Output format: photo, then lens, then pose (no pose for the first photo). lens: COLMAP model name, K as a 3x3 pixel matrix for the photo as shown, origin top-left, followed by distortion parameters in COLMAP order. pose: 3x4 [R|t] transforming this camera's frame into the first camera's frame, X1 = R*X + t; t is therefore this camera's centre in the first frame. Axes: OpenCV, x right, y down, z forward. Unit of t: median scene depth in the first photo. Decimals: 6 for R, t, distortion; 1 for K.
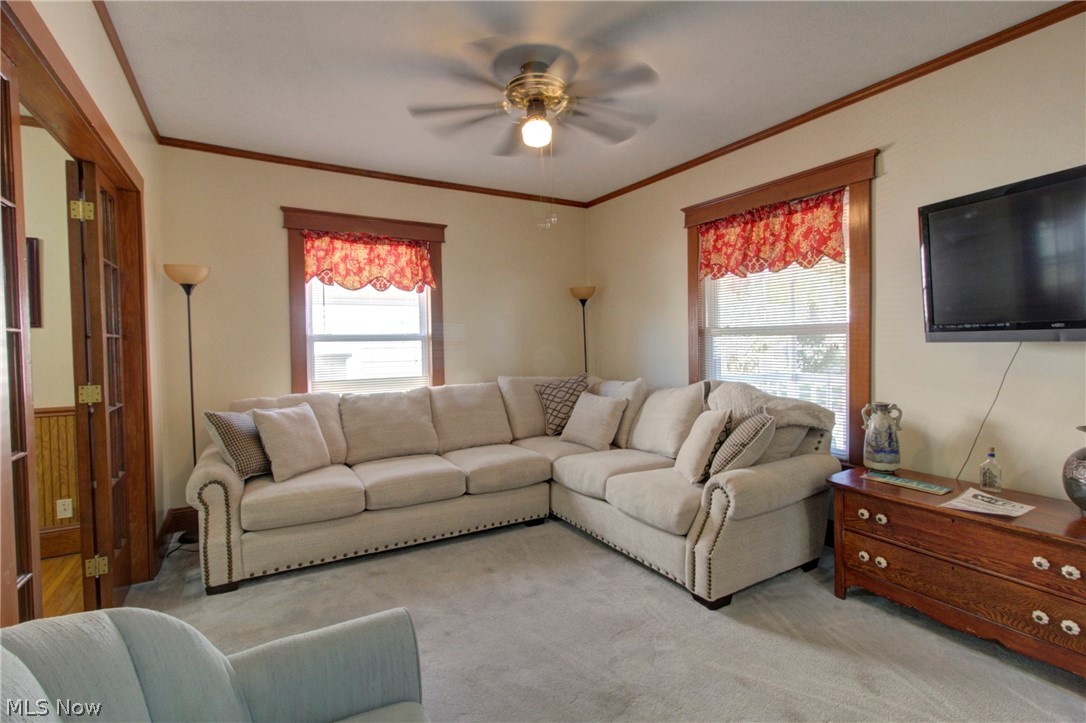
lens RADIAL K [[497.8, 0, 542.3], [0, 497.8, 358.0], [0, 0, 1]] dist [0.002890, 0.001397]
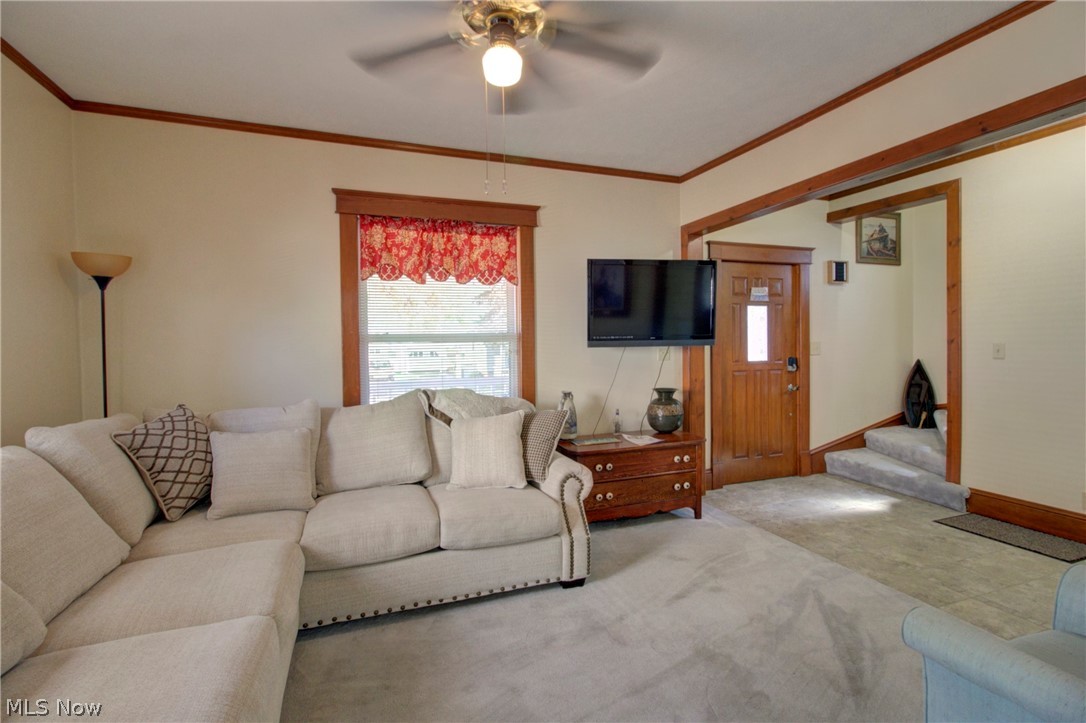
lens RADIAL K [[497.8, 0, 546.4], [0, 497.8, 354.7], [0, 0, 1]] dist [0.002890, 0.001397]
pose [[0.207068, -0.014284, 0.978222, -0.565763], [0.042783, 0.999069, 0.005532, -0.017005], [-0.977391, 0.040706, 0.207487, 0.612541]]
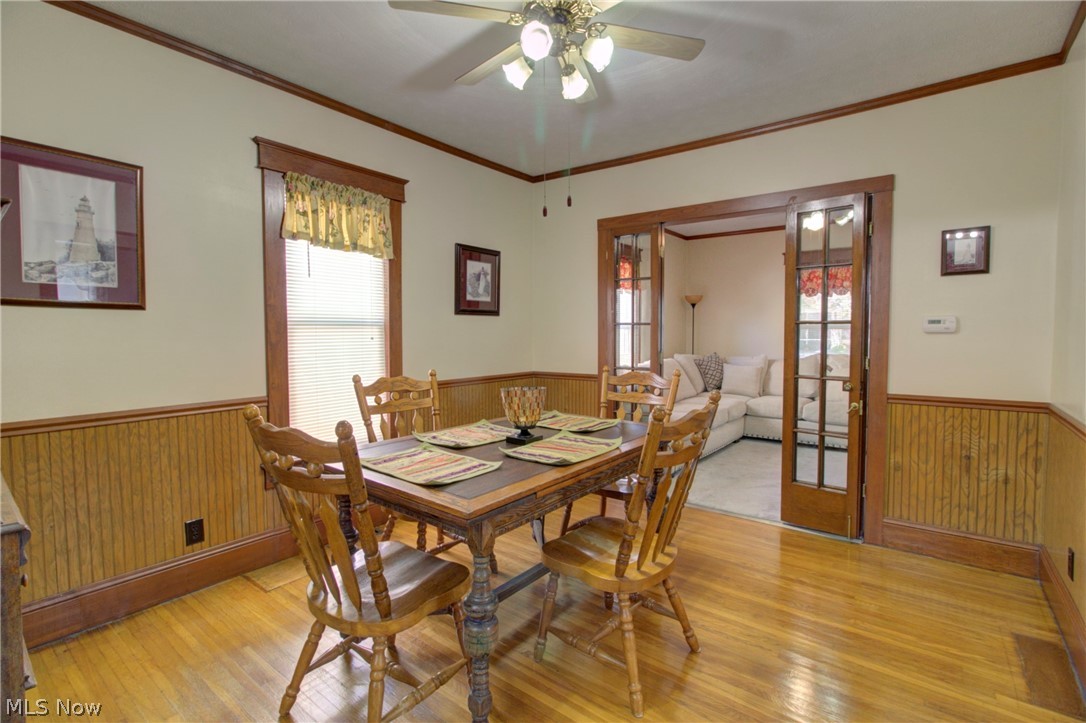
lens RADIAL K [[497.8, 0, 545.4], [0, 497.8, 356.3], [0, 0, 1]] dist [0.002890, 0.001397]
pose [[0.941491, -0.010181, 0.336884, -1.295218], [0.004898, 0.999851, 0.016530, 0.020914], [-0.337003, -0.013913, 0.941401, -0.393982]]
